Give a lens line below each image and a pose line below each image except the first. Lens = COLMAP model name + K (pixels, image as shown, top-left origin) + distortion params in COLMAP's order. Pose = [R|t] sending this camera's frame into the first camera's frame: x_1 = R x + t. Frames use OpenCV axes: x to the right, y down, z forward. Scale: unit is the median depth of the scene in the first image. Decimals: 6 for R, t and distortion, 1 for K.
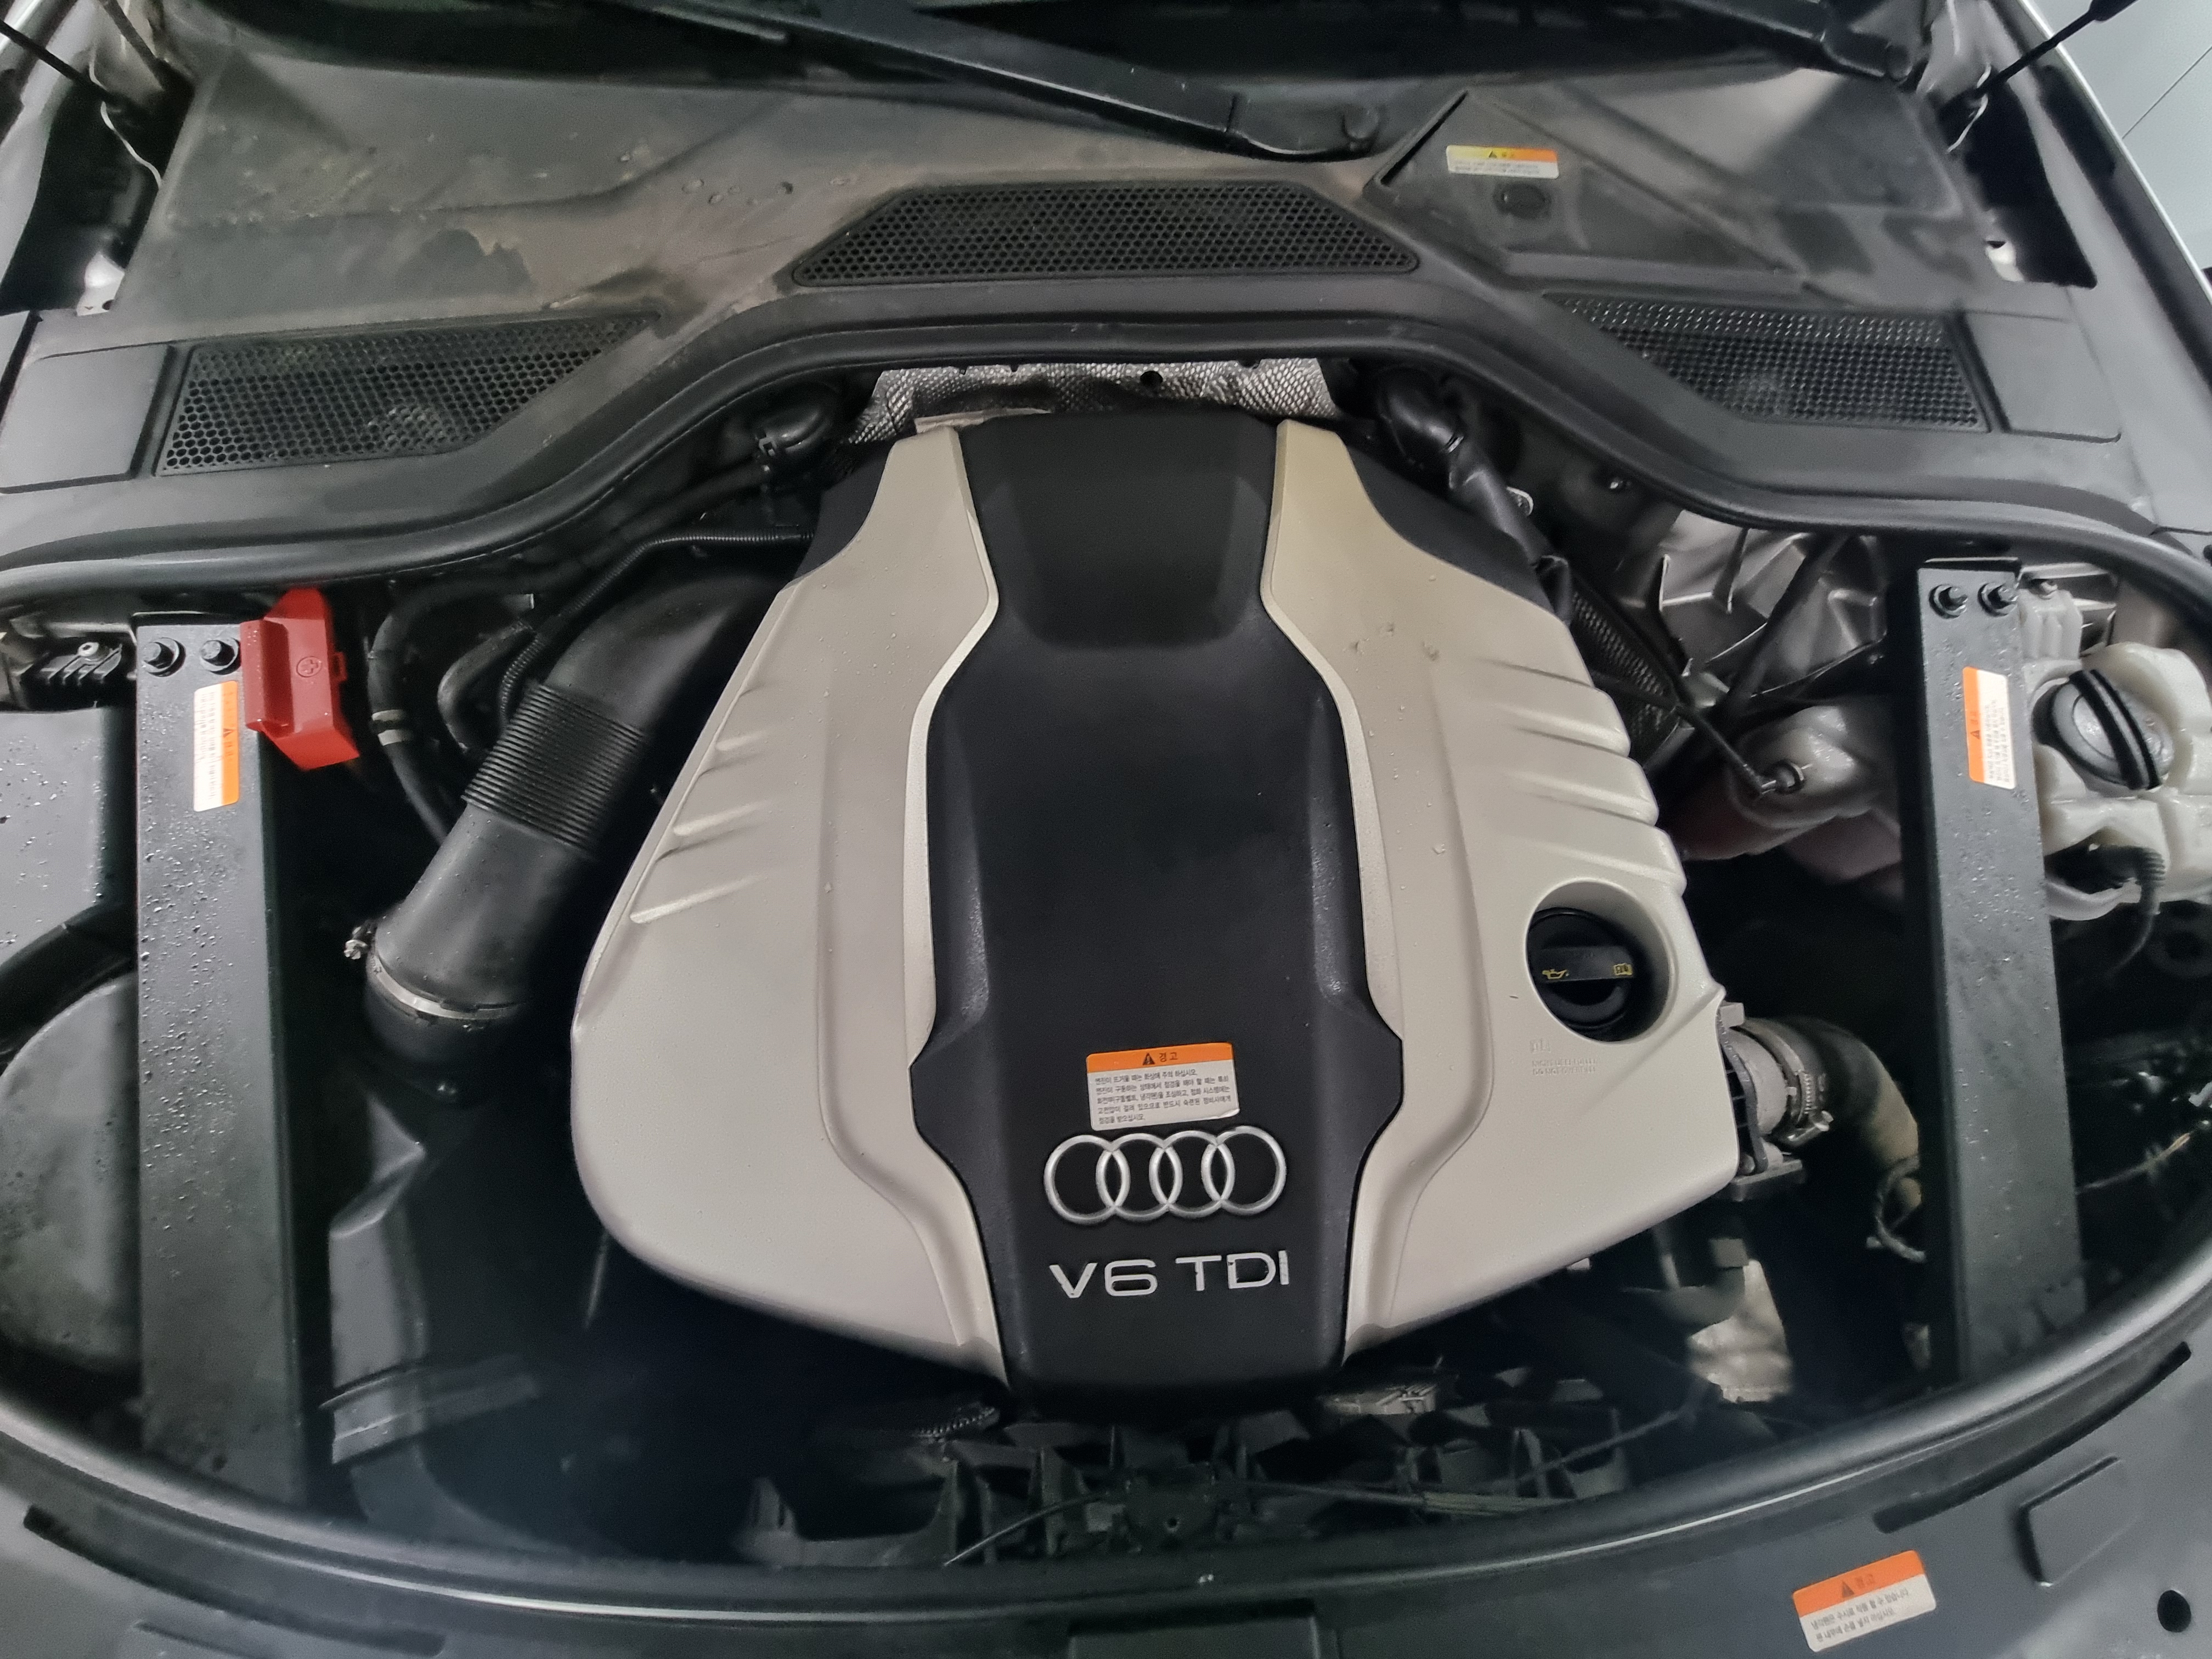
lens RADIAL K [[907.4, 0, 1112.0], [0, 907.4, 837.4], [0, 0, 1]] dist [-0.002378, -0.000968]
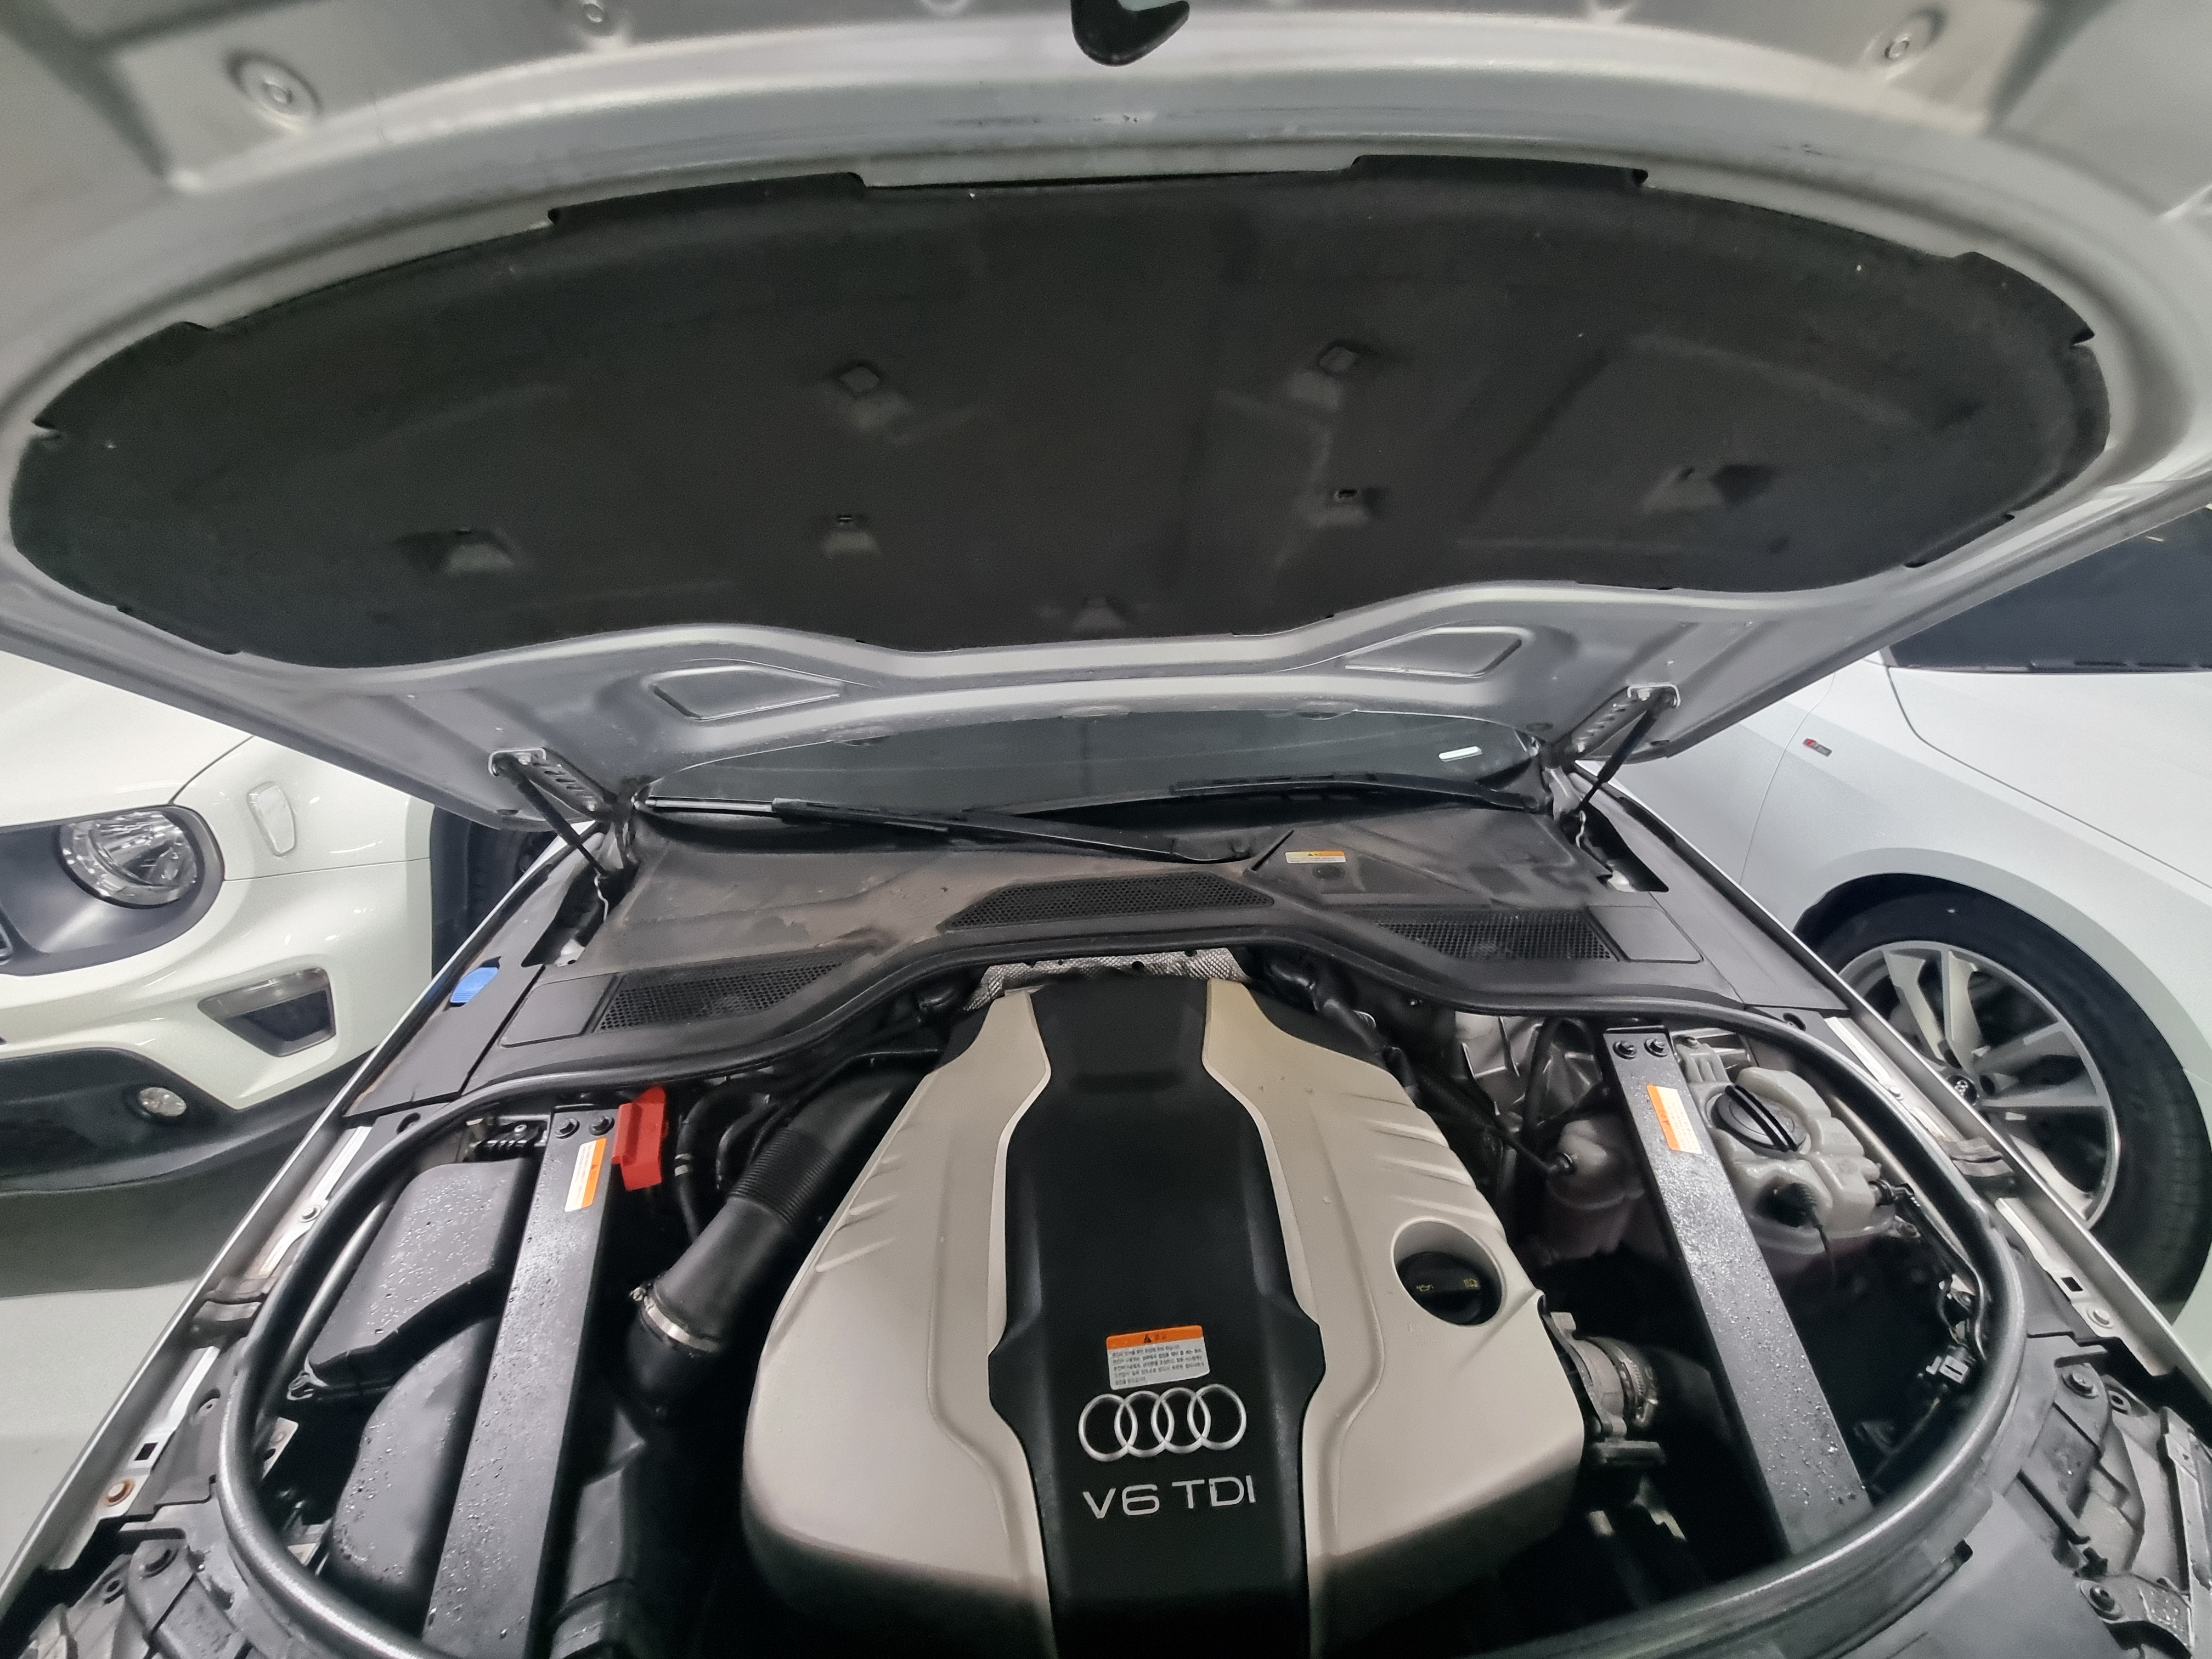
lens RADIAL K [[907.4, 0, 1112.0], [0, 907.4, 837.4], [0, 0, 1]] dist [-0.002378, -0.000968]
pose [[0.997854, -0.060252, -0.025634, 0.061831], [0.030226, 0.771143, -0.635944, 0.489530], [0.058084, 0.633805, 0.771309, -0.606380]]
